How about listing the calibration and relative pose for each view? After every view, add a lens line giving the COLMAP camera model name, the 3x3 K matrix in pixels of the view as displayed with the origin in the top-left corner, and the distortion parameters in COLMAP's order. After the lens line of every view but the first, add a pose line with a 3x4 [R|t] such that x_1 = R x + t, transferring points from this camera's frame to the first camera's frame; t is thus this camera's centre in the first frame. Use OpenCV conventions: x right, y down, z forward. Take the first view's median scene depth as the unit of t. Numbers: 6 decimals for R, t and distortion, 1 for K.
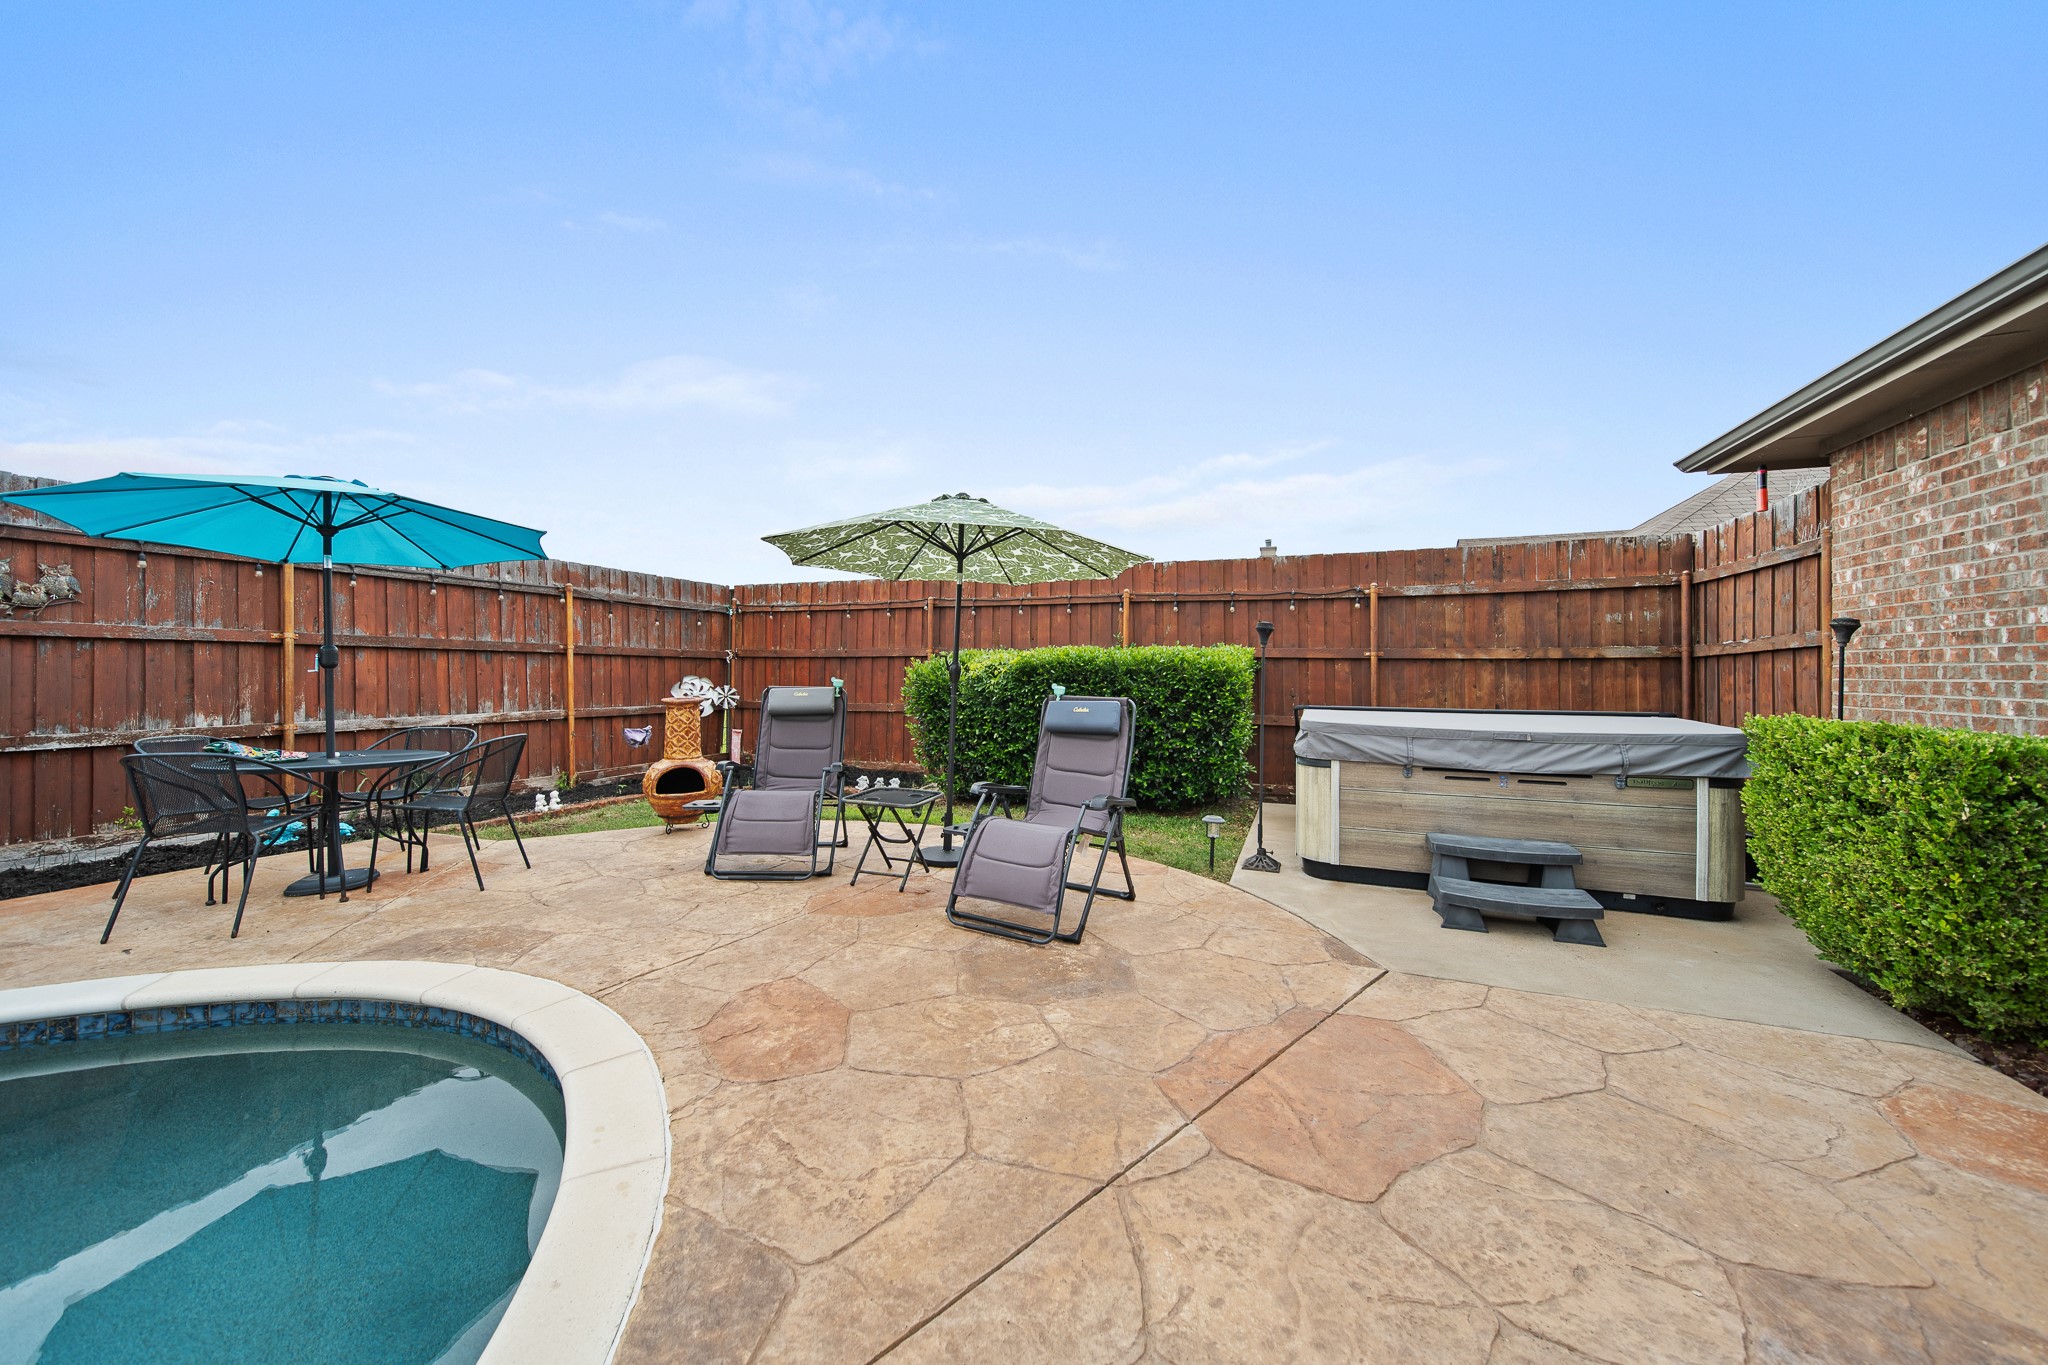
lens RADIAL K [[720.7, 0, 1027.0], [0, 720.7, 678.0], [0, 0, 1]] dist [-0.000019, -0.001590]
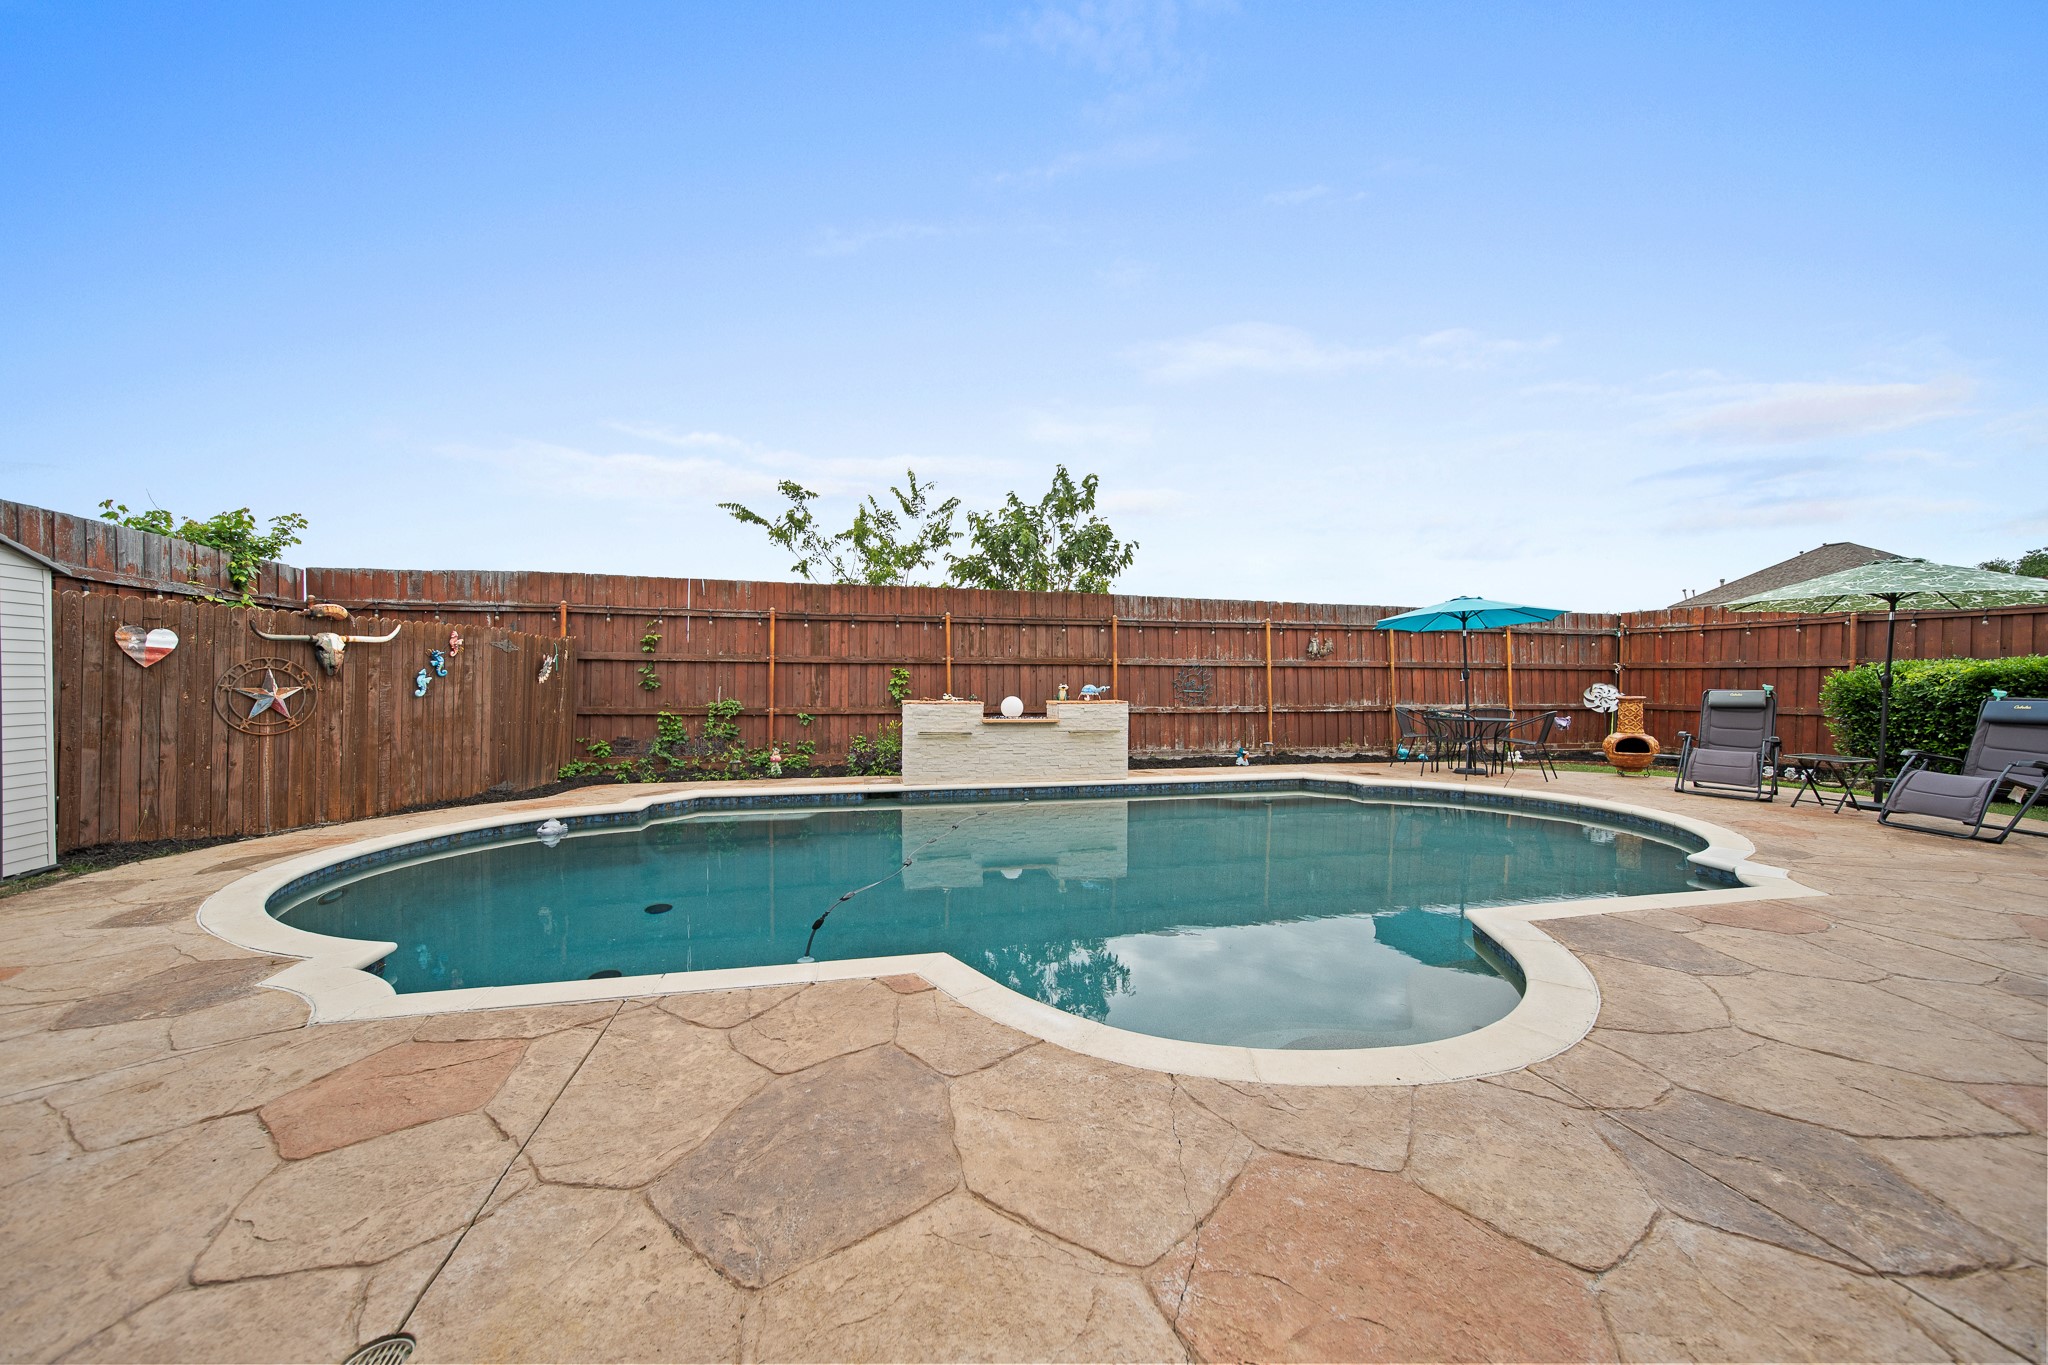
lens RADIAL K [[720.7, 0, 1018.6], [0, 720.7, 686.1], [0, 0, 1]] dist [-0.000019, -0.001590]
pose [[0.557431, 0.005360, -0.830206, 0.150473], [-0.005598, 0.999981, 0.002697, 0.010901], [0.830204, 0.003144, 0.557450, -1.498022]]
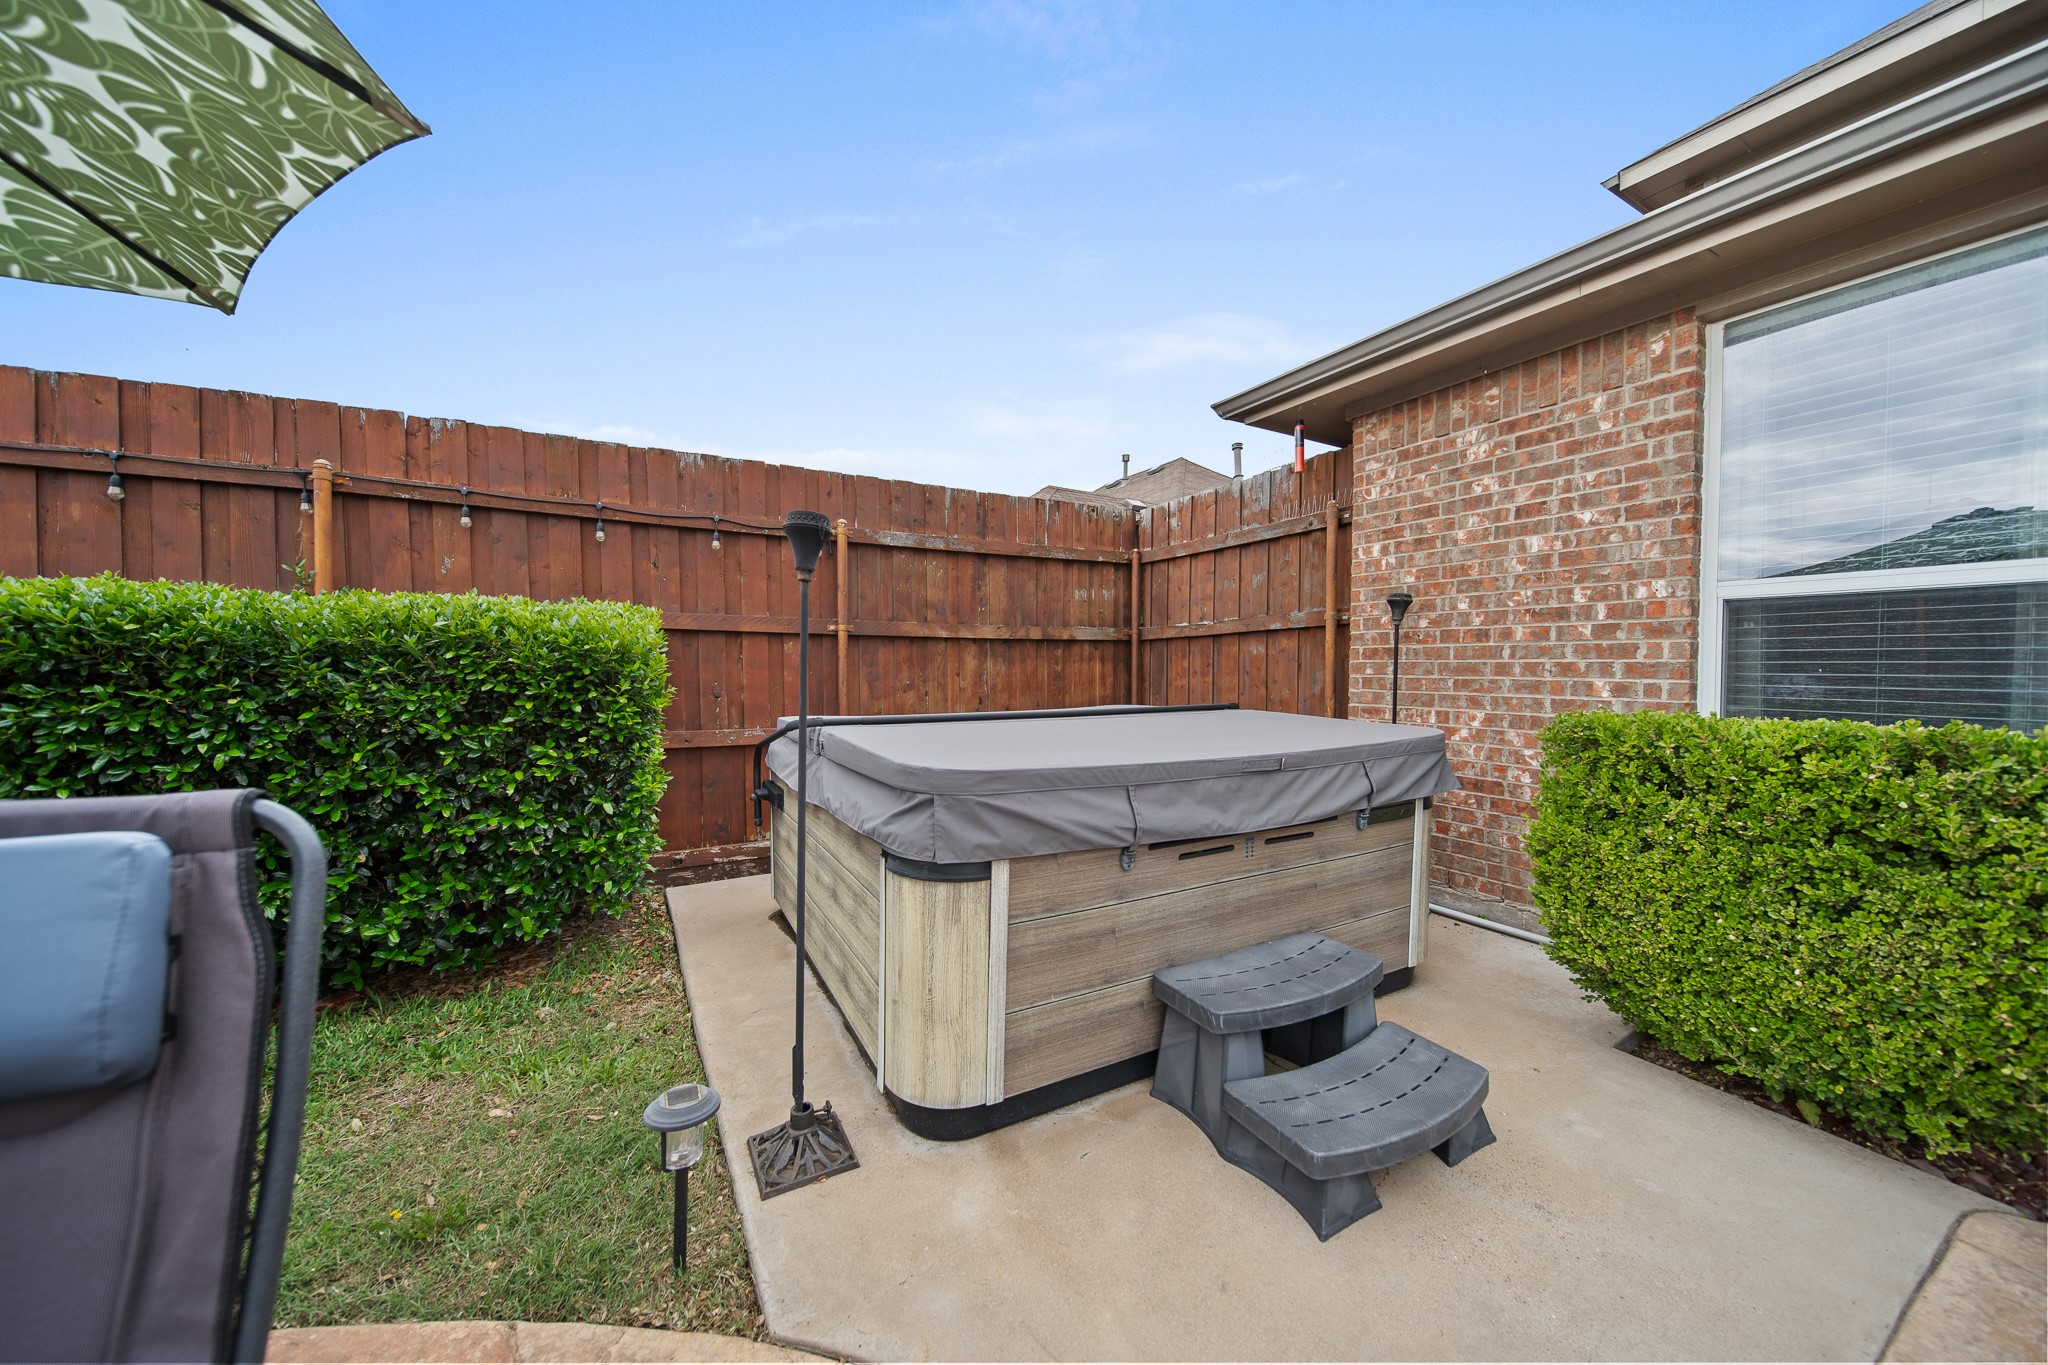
lens RADIAL K [[720.7, 0, 1030.4], [0, 720.7, 681.0], [0, 0, 1]] dist [-0.000019, -0.001590]
pose [[0.626800, -0.023985, 0.778811, 0.078459], [0.008463, 0.999677, 0.023976, 0.001129], [-0.779134, -0.008437, 0.626801, 0.480591]]
